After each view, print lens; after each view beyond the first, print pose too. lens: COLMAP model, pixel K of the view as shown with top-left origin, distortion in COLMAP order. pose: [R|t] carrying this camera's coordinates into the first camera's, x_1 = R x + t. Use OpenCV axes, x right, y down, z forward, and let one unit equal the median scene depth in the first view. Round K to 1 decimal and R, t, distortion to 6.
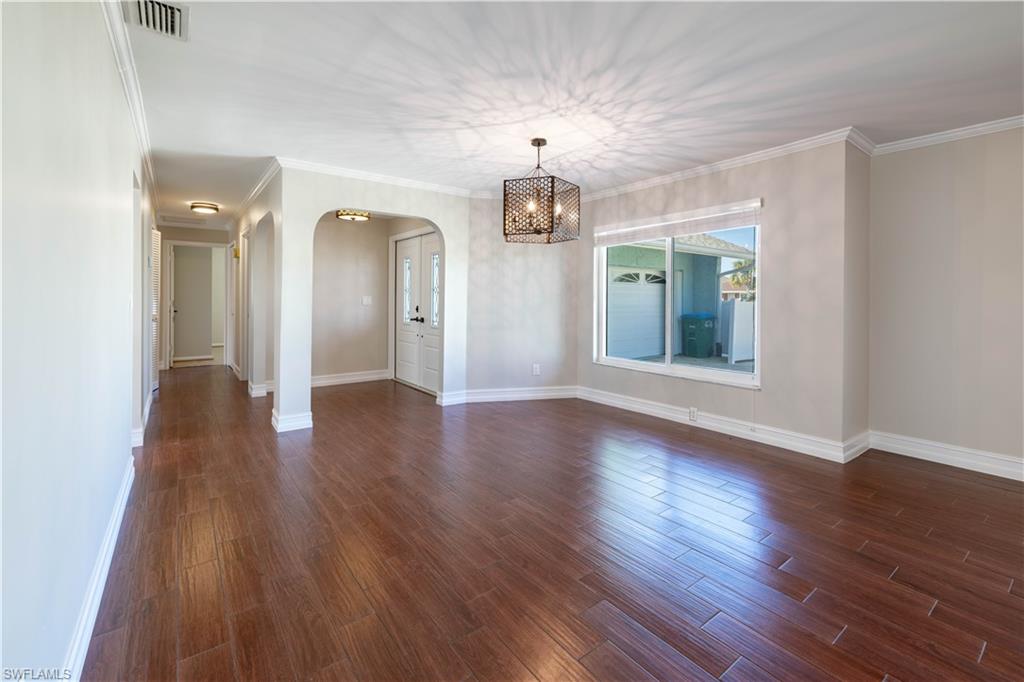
lens RADIAL K [[440.5, 0, 513.7], [0, 440.5, 305.2], [0, 0, 1]] dist [0.001571, 0.000058]
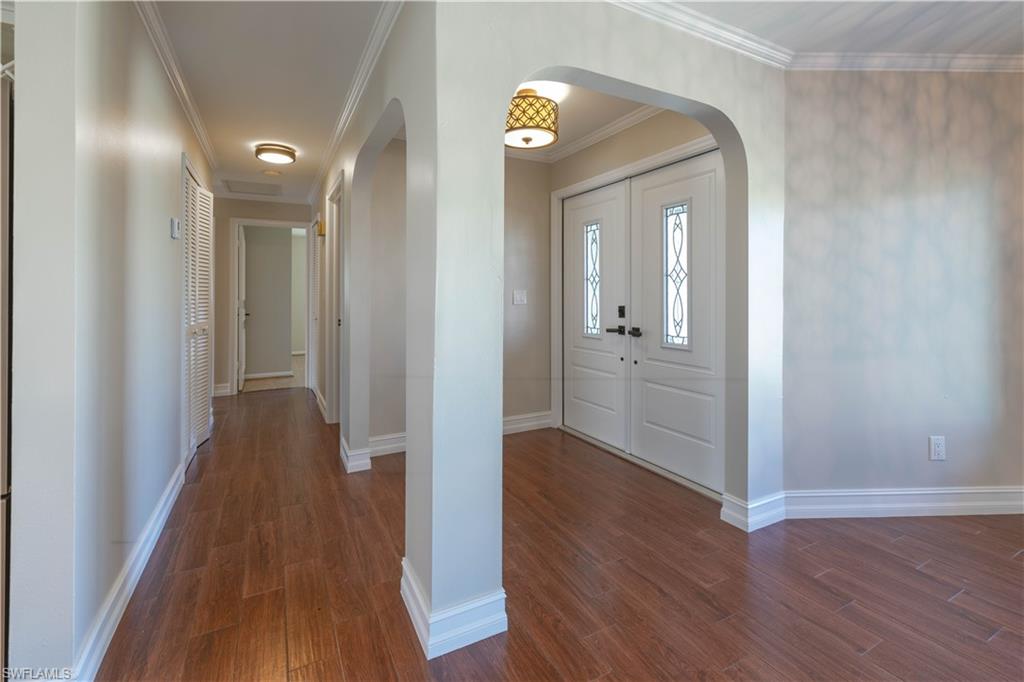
lens RADIAL K [[447.0, 0, 504.0], [0, 447.0, 297.9], [0, 0, 1]] dist [0.001233, 0.000051]
pose [[0.985347, -0.008295, -0.170359, -0.277426], [0.006222, 0.999900, -0.012698, -0.002509], [0.170447, 0.011452, 0.985300, 0.437289]]
